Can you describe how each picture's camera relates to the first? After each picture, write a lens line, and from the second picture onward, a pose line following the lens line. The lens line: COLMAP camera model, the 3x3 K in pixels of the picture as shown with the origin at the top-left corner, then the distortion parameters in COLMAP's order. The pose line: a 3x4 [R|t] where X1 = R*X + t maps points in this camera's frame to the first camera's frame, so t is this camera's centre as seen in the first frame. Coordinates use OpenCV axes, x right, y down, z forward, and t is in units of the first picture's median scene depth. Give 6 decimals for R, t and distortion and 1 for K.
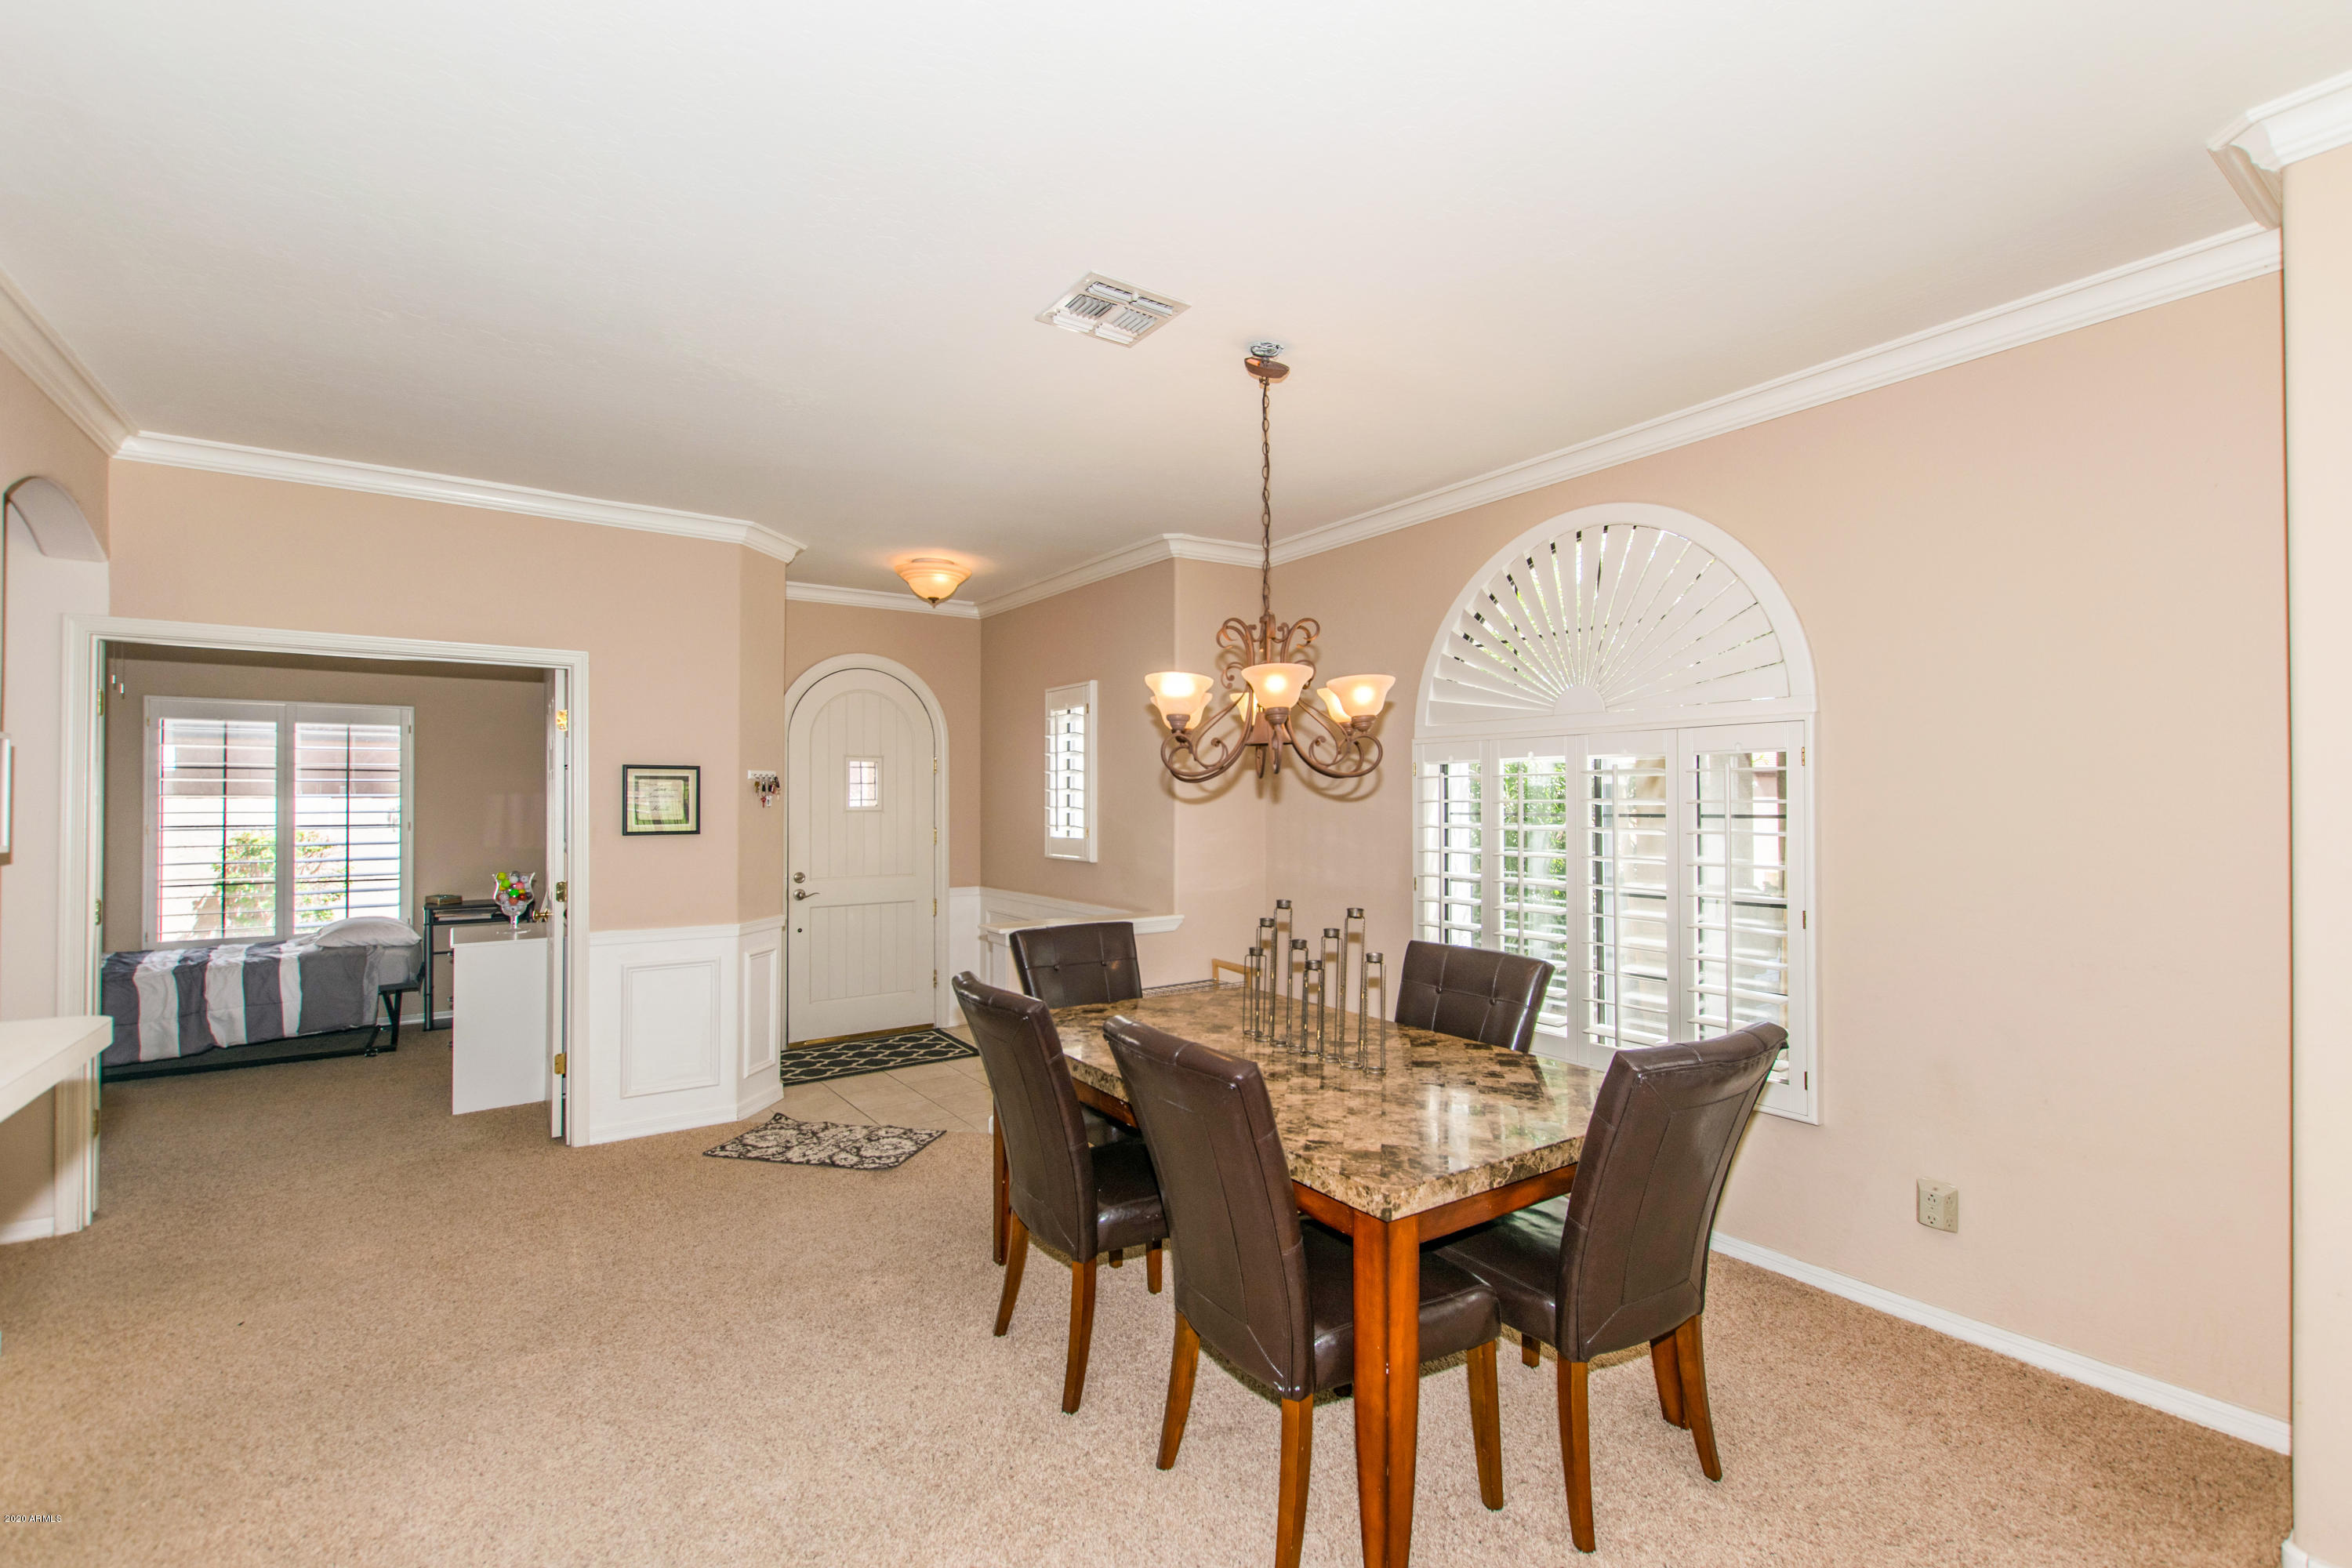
lens RADIAL K [[1045.4, 0, 1188.4], [0, 1045.4, 800.0], [0, 0, 1]] dist [0.000025, -0.000085]
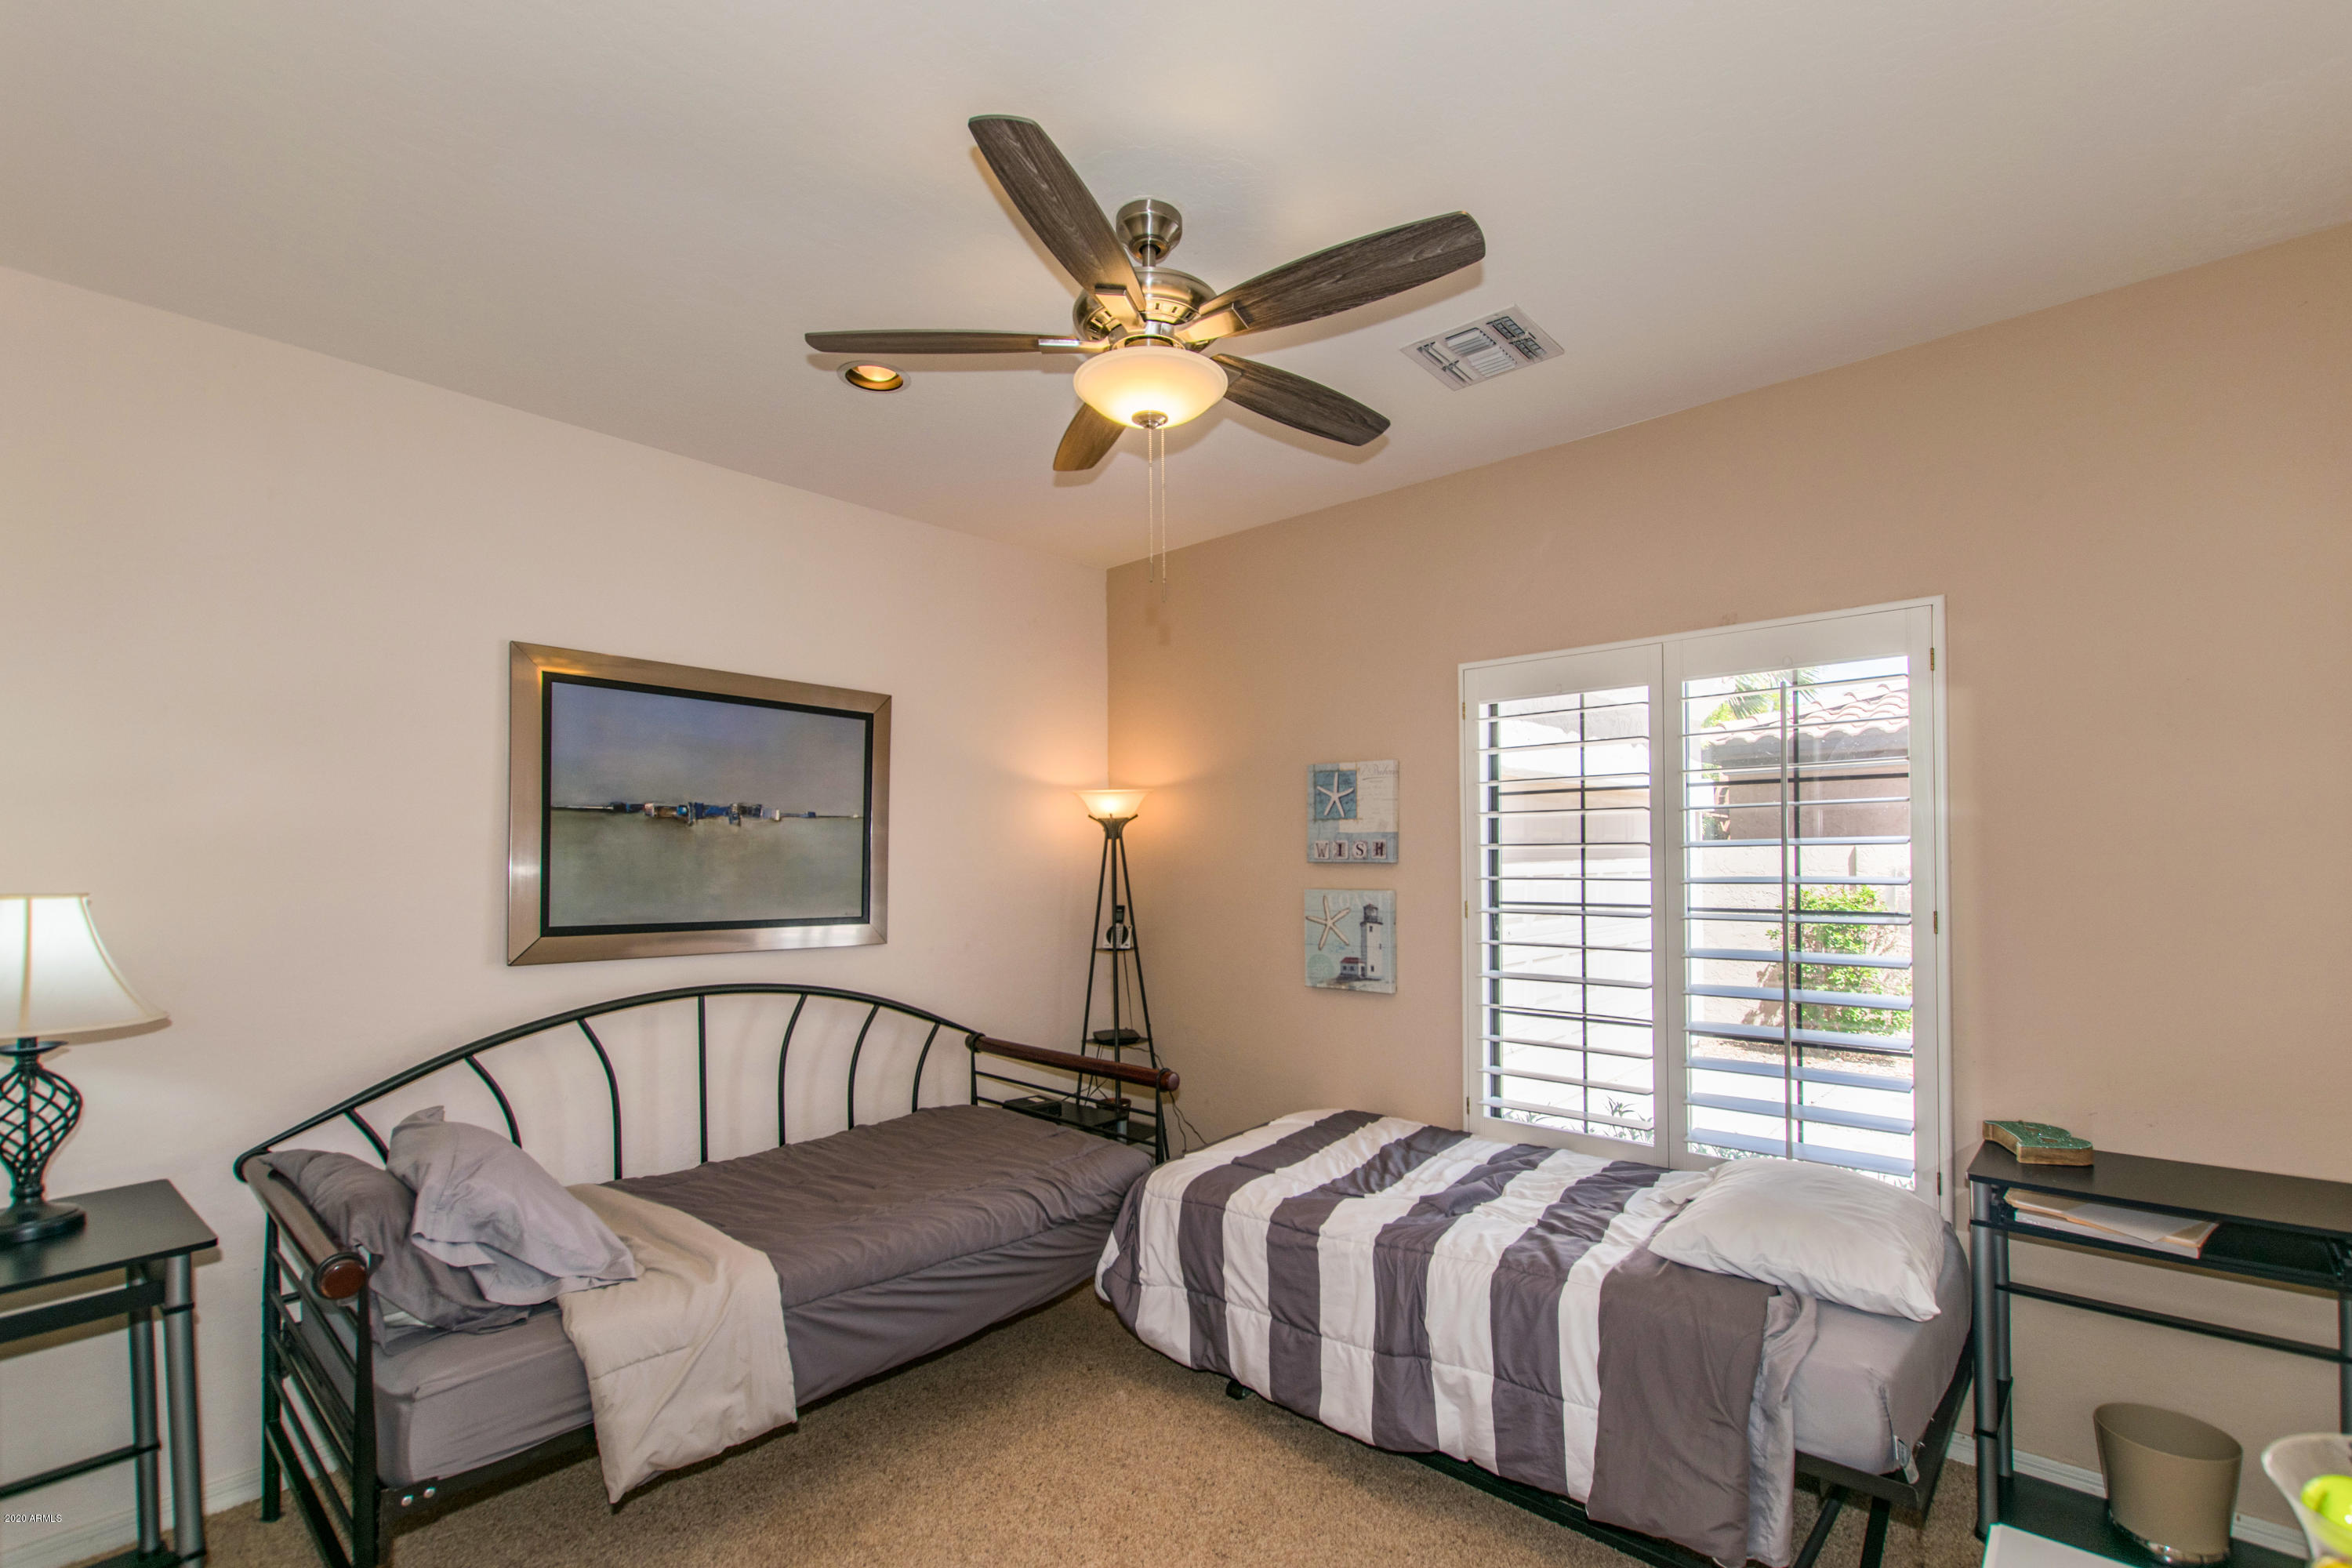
lens RADIAL K [[1052.6, 0, 1171.8], [0, 1052.6, 846.7], [0, 0, 1]] dist [-0.024323, -0.000040]
pose [[0.222574, -0.015174, -0.974798, -0.532256], [0.005434, 0.999883, -0.014324, 0.002906], [0.974901, -0.002109, 0.222630, 0.778888]]
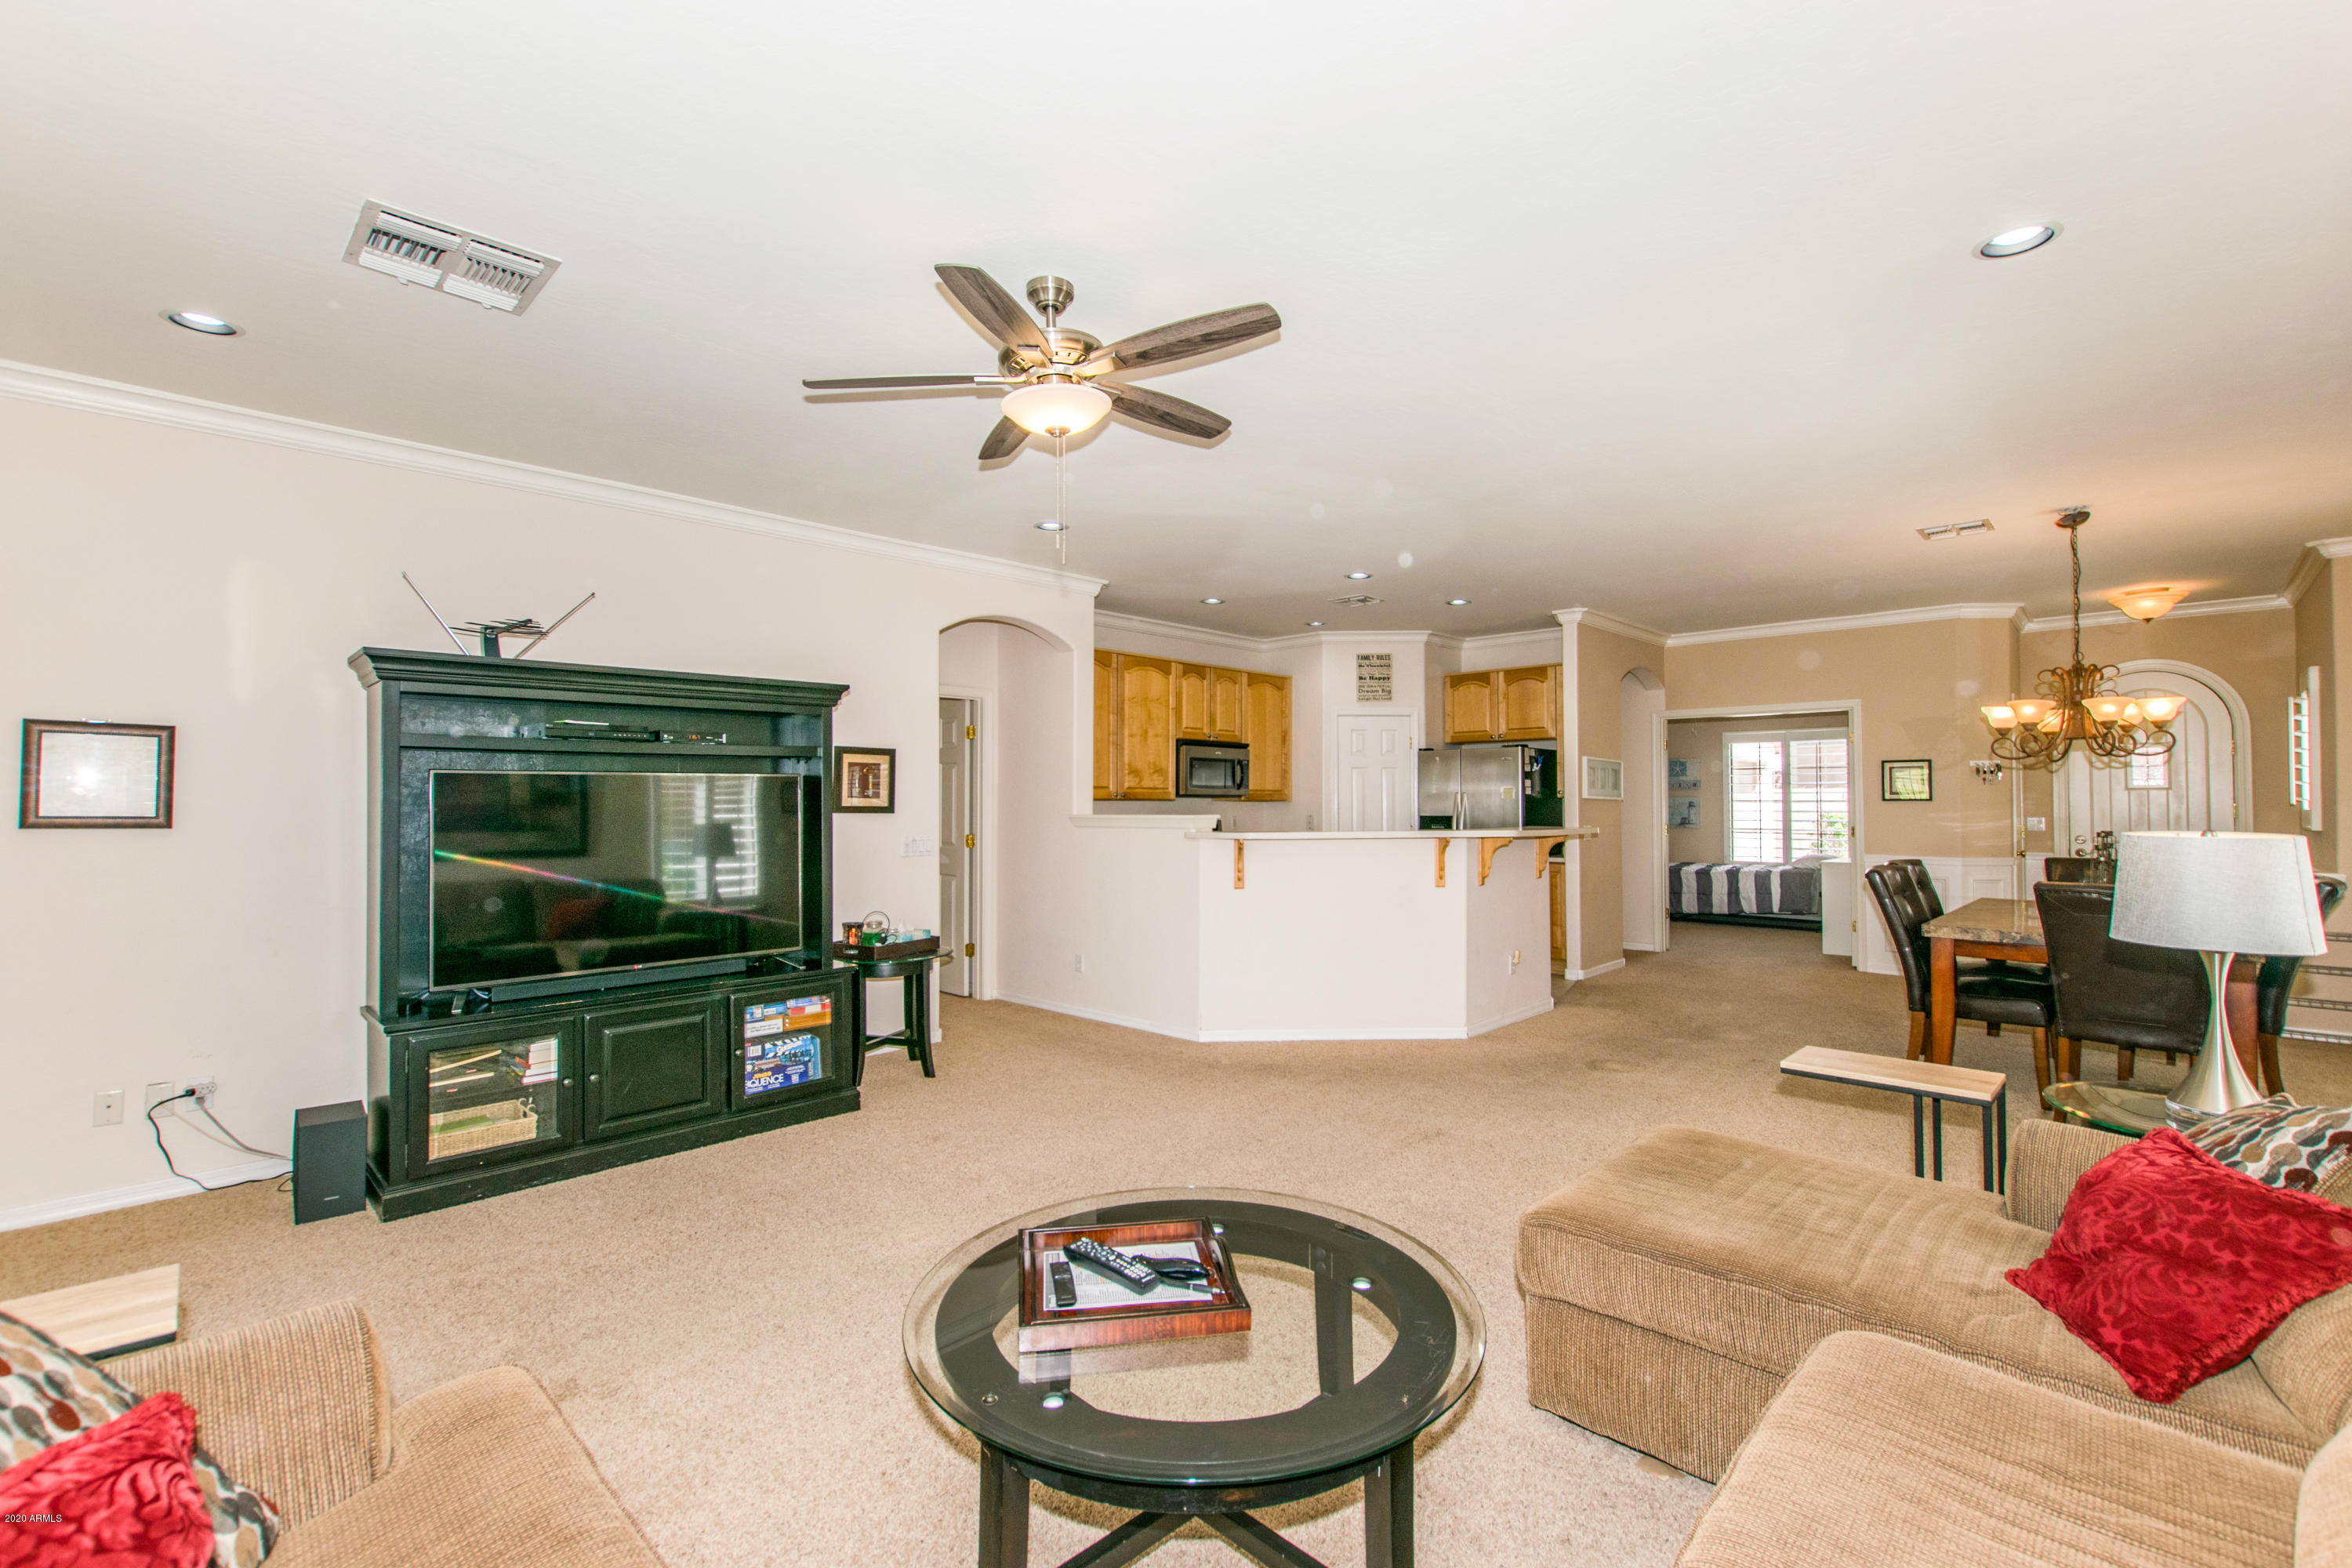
lens RADIAL K [[1052.7, 0, 1173.9], [0, 1052.7, 787.3], [0, 0, 1]] dist [0.022202, -0.000052]
pose [[0.192682, -0.011798, -0.981190, 0.779899], [0.004634, 0.999928, -0.011113, 0.019975], [0.981250, -0.002406, 0.192722, -0.408097]]
